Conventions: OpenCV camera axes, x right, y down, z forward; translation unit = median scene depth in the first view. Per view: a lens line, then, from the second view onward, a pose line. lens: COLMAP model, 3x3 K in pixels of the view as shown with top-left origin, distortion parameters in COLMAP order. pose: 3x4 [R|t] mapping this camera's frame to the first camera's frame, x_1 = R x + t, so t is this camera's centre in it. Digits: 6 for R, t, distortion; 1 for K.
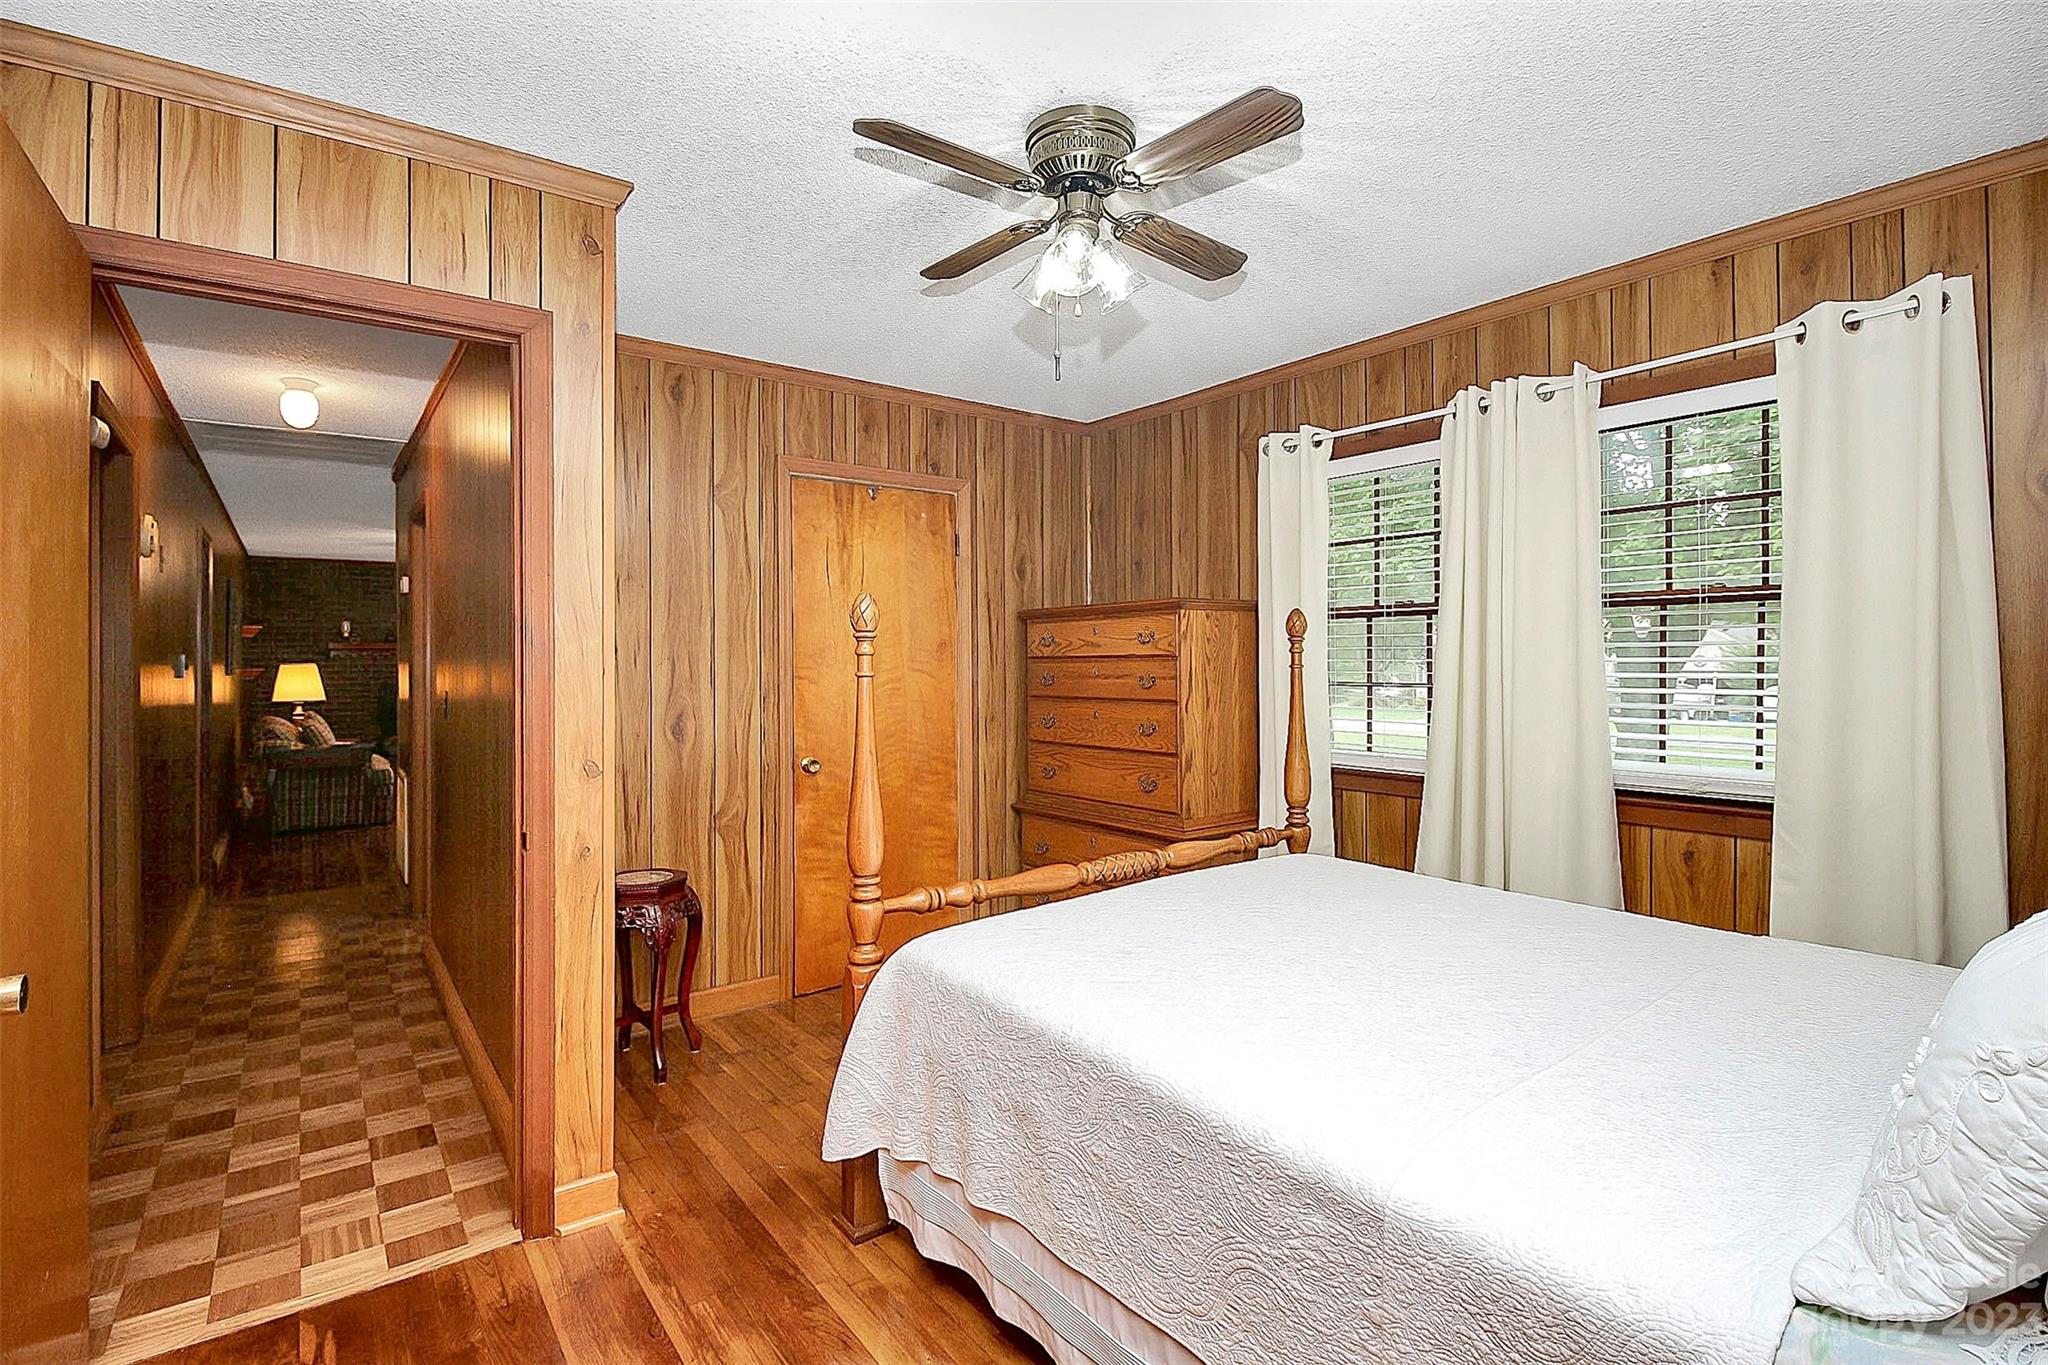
lens RADIAL K [[936.0, 0, 1035.3], [0, 936.0, 659.7], [0, 0, 1]] dist [0.015644, -0.000230]
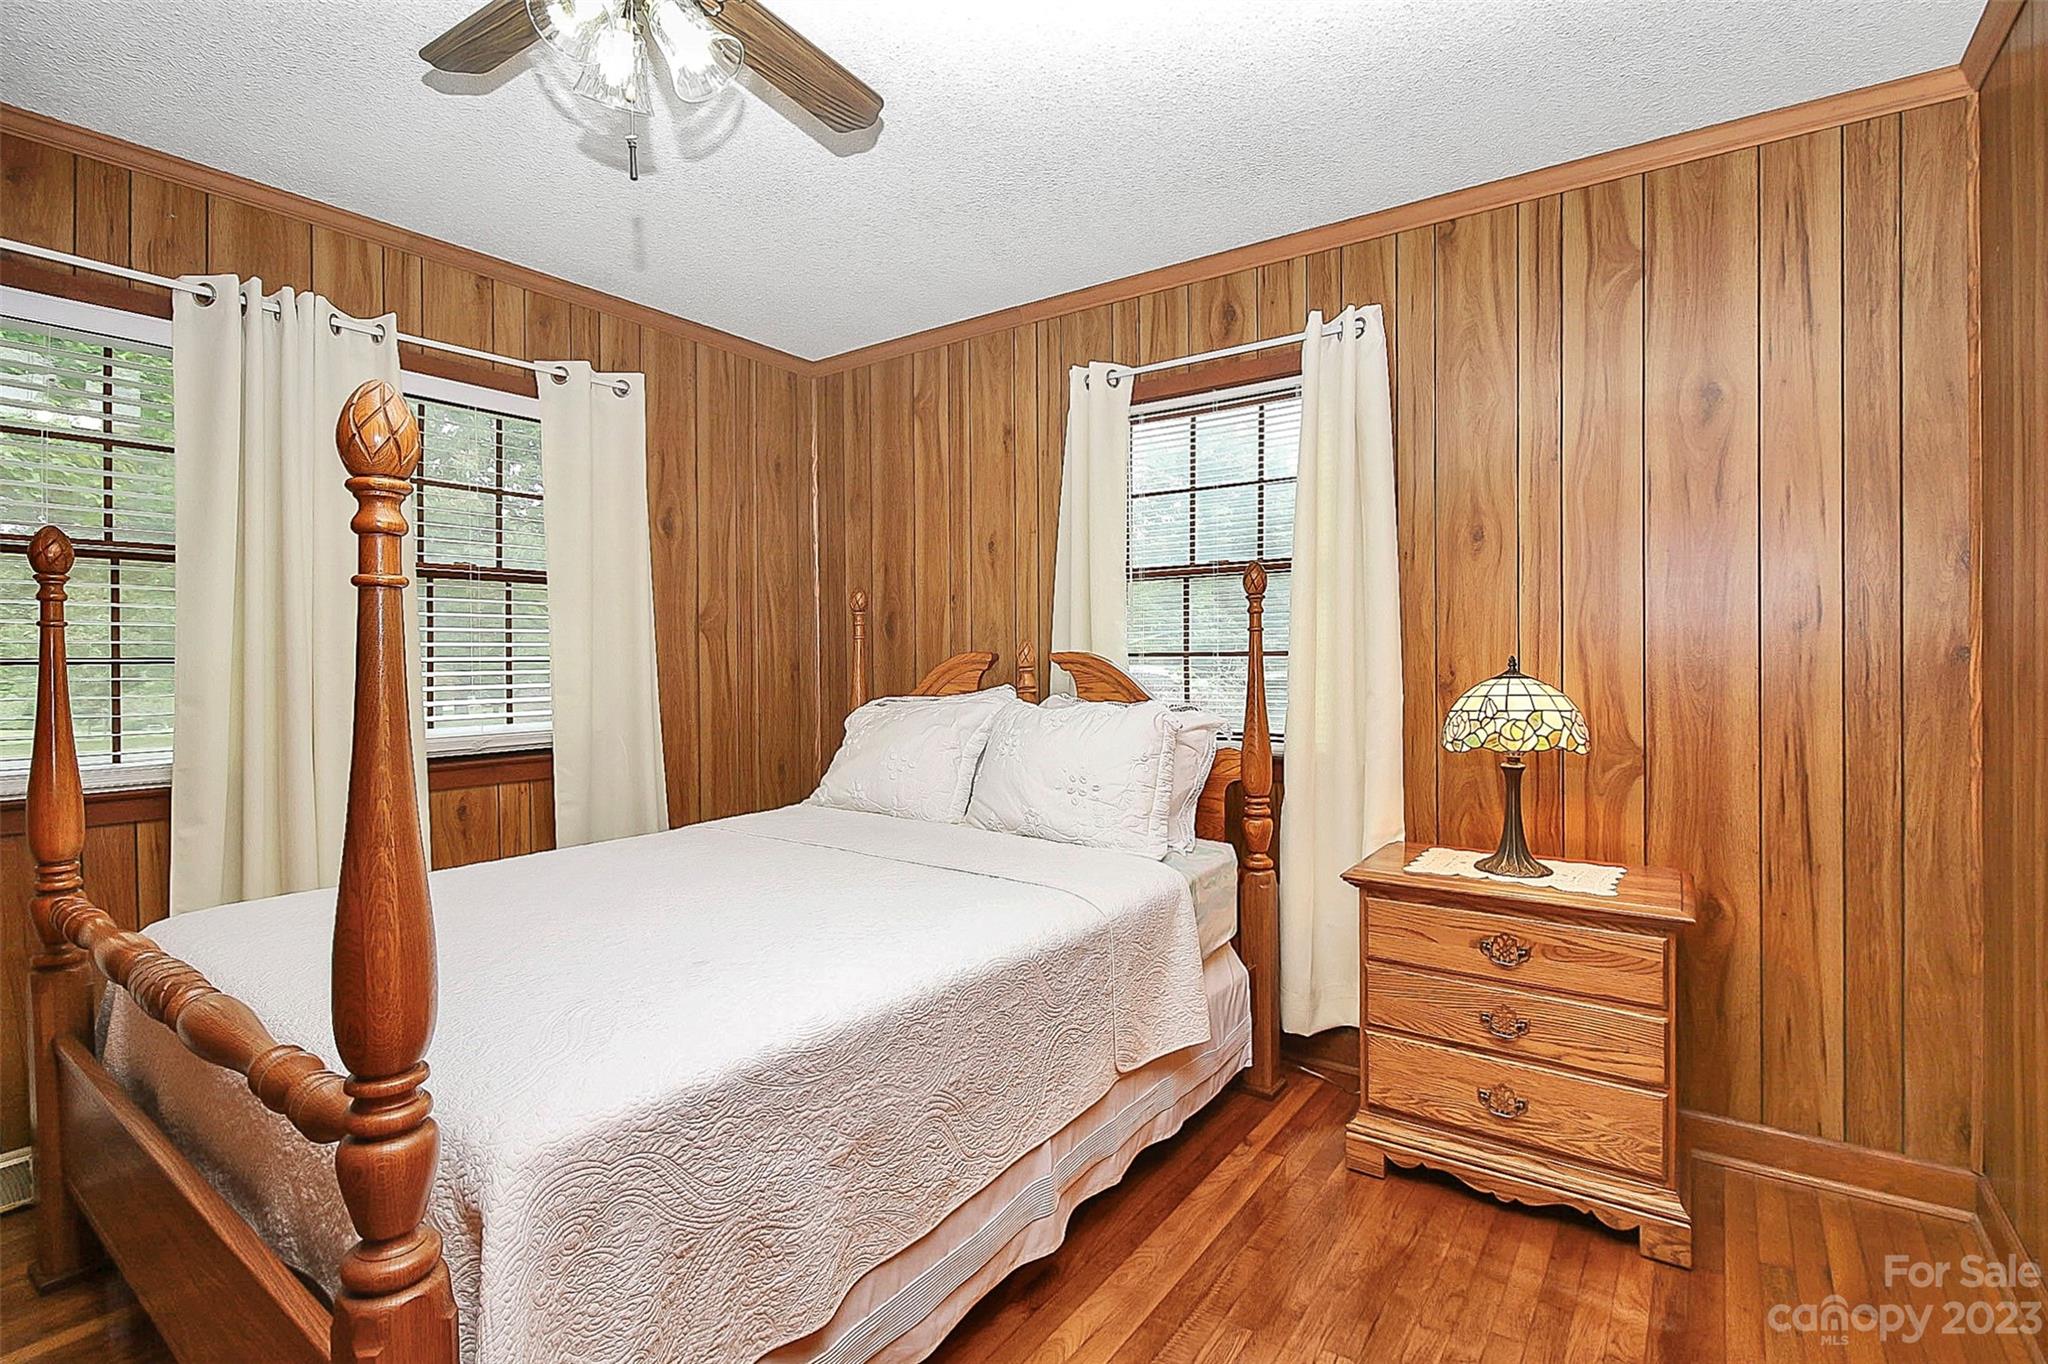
lens RADIAL K [[969.3, 0, 1014.3], [0, 969.3, 677.7], [0, 0, 1]] dist [0.022572, -0.019015]
pose [[-0.266969, -0.028808, 0.963275, -0.569454], [-0.004978, 0.999581, 0.028514, 0.018504], [-0.963692, 0.002817, -0.267000, 0.693509]]
